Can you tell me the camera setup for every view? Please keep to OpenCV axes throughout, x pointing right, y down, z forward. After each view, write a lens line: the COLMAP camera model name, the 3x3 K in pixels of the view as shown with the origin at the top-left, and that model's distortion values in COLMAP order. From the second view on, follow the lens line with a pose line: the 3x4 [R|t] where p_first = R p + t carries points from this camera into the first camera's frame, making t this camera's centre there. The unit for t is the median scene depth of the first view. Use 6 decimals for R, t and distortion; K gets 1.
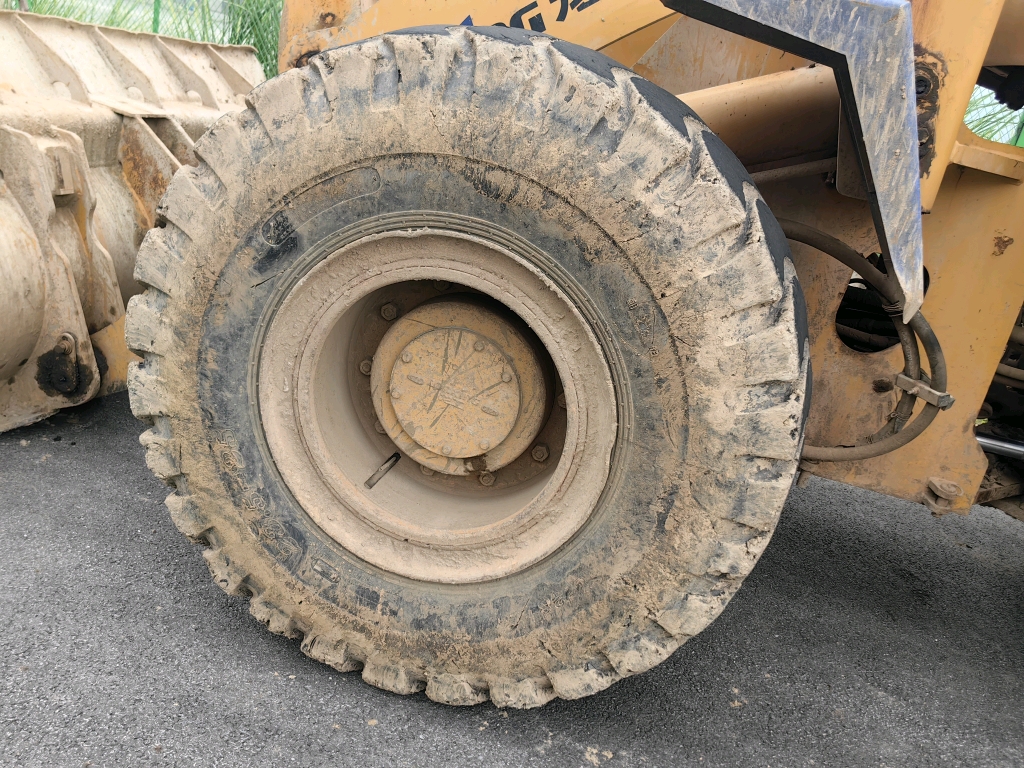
lens RADIAL K [[855.4, 0, 513.1], [0, 855.4, 382.5], [0, 0, 1]] dist [-0.014947, -0.012649]
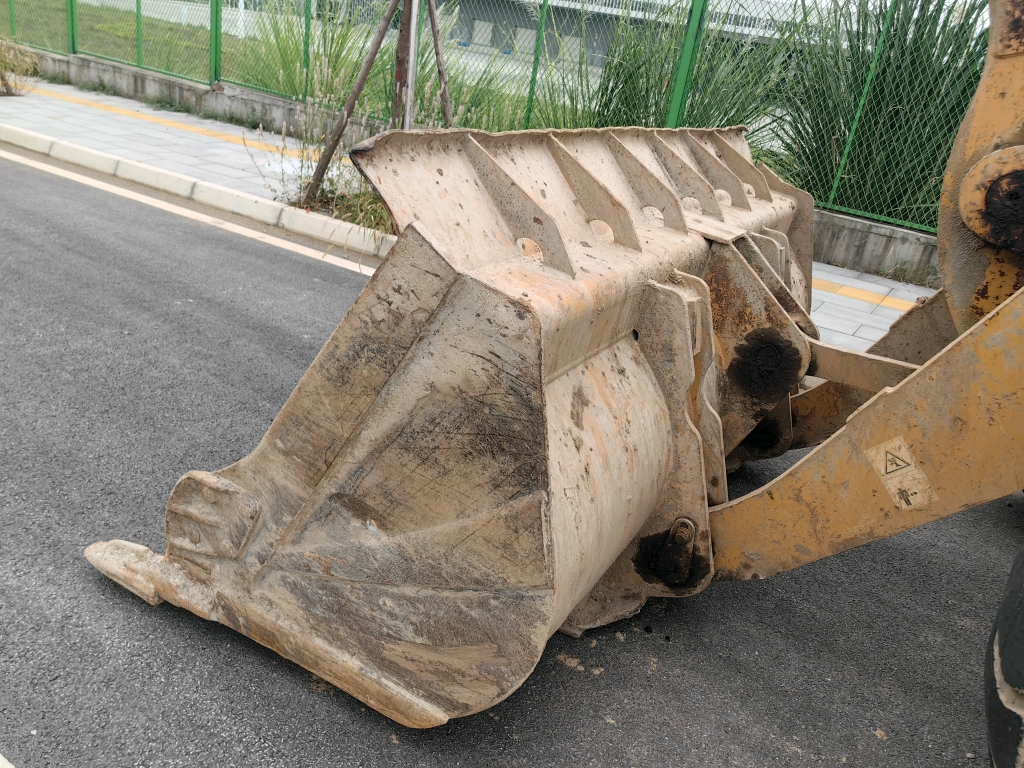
lens RADIAL K [[807.2, 0, 508.1], [0, 807.2, 379.3], [0, 0, 1]] dist [0.021854, -0.021554]
pose [[0.952849, 0.048321, -0.299573, -0.446858], [-0.052021, 0.998636, -0.004384, -0.177554], [0.298952, 0.019761, 0.954063, 0.180048]]
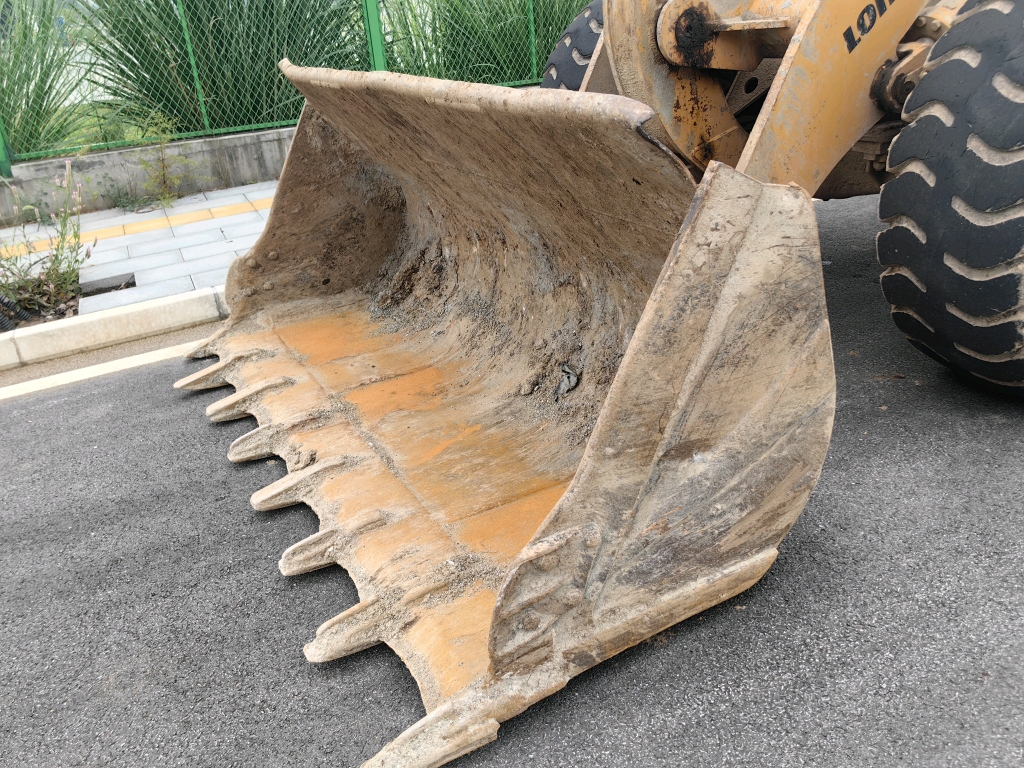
lens RADIAL K [[807.2, 0, 508.4], [0, 807.2, 387.4], [0, 0, 1]] dist [0.021854, -0.021554]
pose [[0.733985, -0.518225, 0.438986, -1.066333], [0.444853, 0.855244, 0.265826, -0.347750], [-0.513198, 0.000172, 0.858270, 0.243675]]
